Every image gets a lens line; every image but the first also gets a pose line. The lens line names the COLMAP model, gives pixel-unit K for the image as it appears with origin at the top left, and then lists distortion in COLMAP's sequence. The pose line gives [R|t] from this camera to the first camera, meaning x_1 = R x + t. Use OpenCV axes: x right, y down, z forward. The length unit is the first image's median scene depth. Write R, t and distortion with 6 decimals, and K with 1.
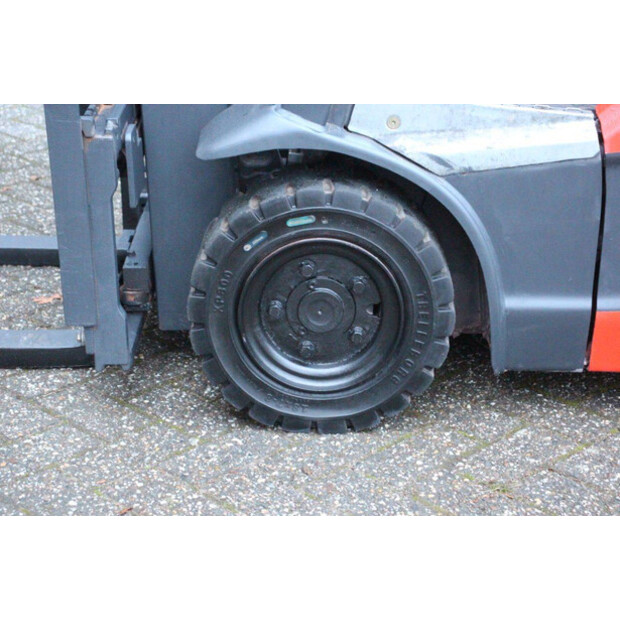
lens RADIAL K [[1447.8, 0, 309.1], [0, 1447.8, 310.6], [0, 0, 1]] dist [0.413945, 0.000000]
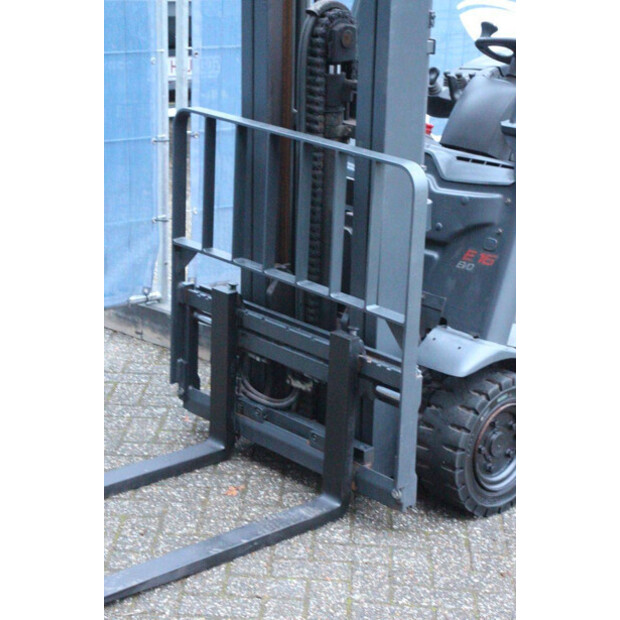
lens RADIAL K [[1447.8, 0, 310.0], [0, 1447.8, 308.2], [0, 0, 1]] dist [0.413945, 0.000000]
pose [[0.723722, -0.177127, 0.666972, -1.340223], [0.213306, 0.976587, 0.027896, -0.265545], [-0.656298, 0.122080, 0.744560, -0.223634]]
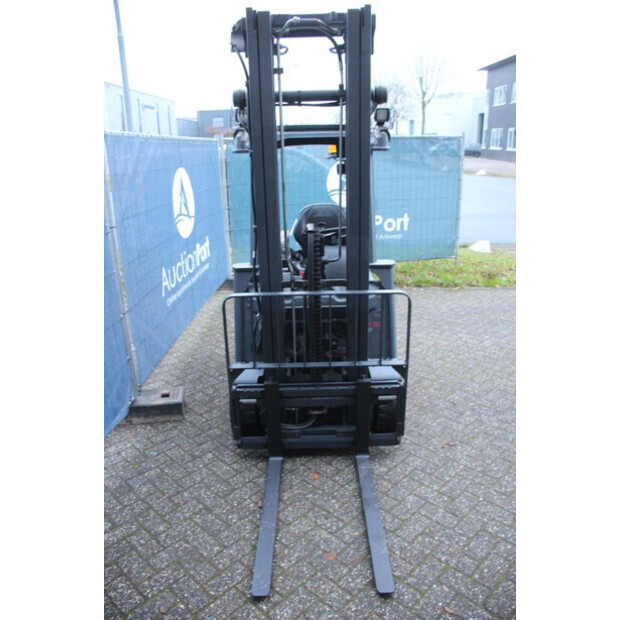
lens RADIAL K [[510.3, 0, 306.5], [0, 510.3, 312.7], [0, 0, 1]] dist [-0.162640, 0.141432]
pose [[-0.013944, -0.315882, 0.948696, -1.278537], [0.391612, 0.871268, 0.295858, -0.739773], [-0.920025, 0.375647, 0.111554, 0.970436]]
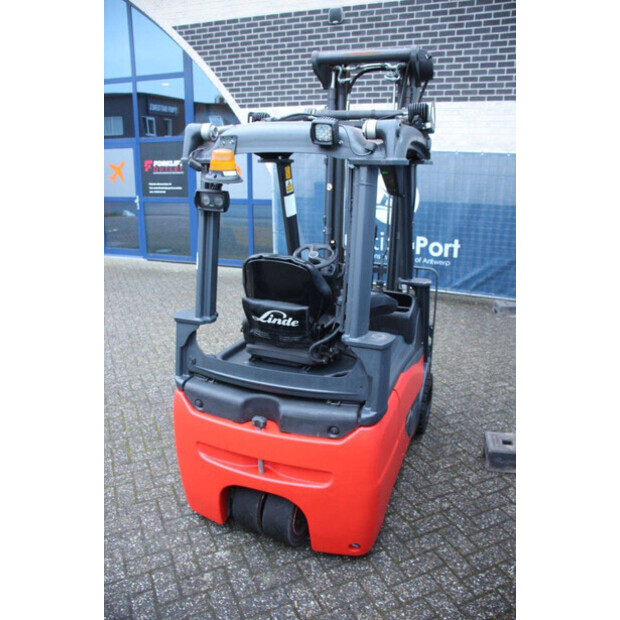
lens RADIAL K [[510.3, 0, 312.8], [0, 510.3, 314.7], [0, 0, 1]] dist [-0.162640, 0.141432]
pose [[-0.337009, 0.271772, -0.901424, 1.400804], [-0.357837, 0.848611, 0.389631, -0.849987], [0.870849, 0.453872, -0.188739, 1.282635]]
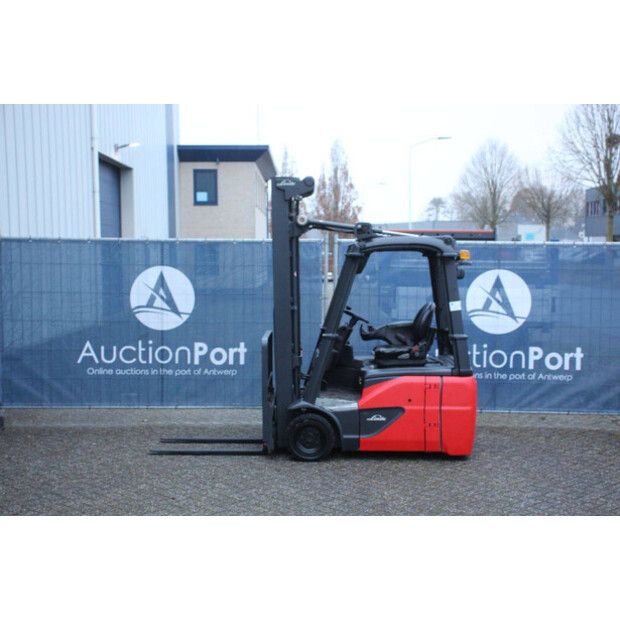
lens RADIAL K [[872.5, 0, 320.6], [0, 872.5, 313.2], [0, 0, 1]] dist [0.076551, 0.000000]
pose [[0.999577, 0.004690, 0.028713, -0.048205], [0.004605, 0.948982, -0.315298, 0.583655], [-0.028727, 0.315296, 0.948558, -2.235499]]
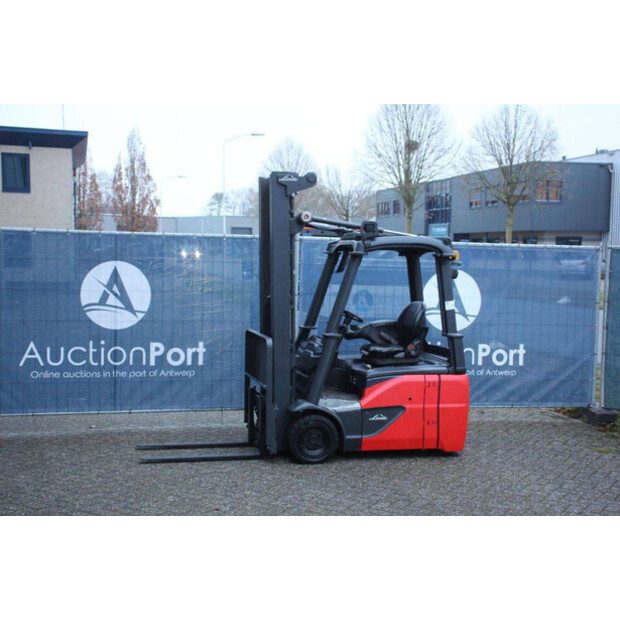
lens RADIAL K [[872.5, 0, 319.3], [0, 872.5, 307.0], [0, 0, 1]] dist [0.076551, 0.000000]
pose [[0.961359, 0.006814, 0.275214, -0.852379], [0.080665, 0.948845, -0.305264, 0.514676], [-0.263215, 0.315669, 0.911631, -2.069020]]
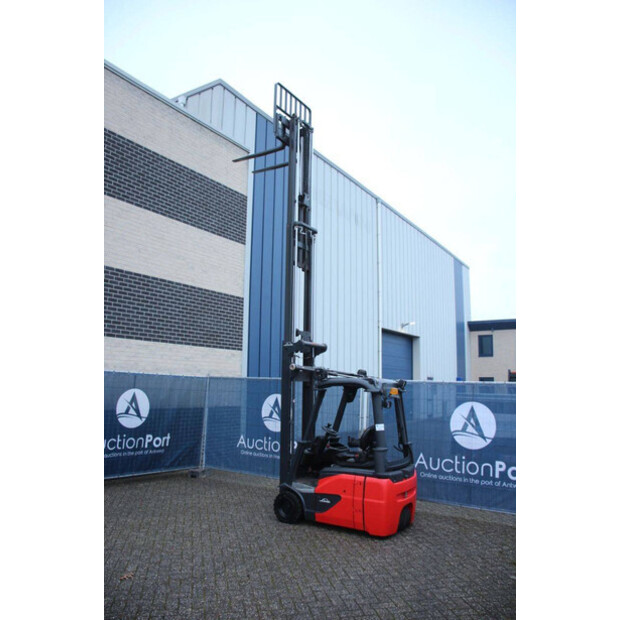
lens RADIAL K [[510.3, 0, 314.7], [0, 510.3, 307.3], [0, 0, 1]] dist [-0.162640, 0.141432]
pose [[0.854647, -0.055777, -0.516204, 1.676917], [-0.218022, 0.863759, -0.454297, 0.270601], [0.471216, 0.500808, 0.726049, -1.577498]]
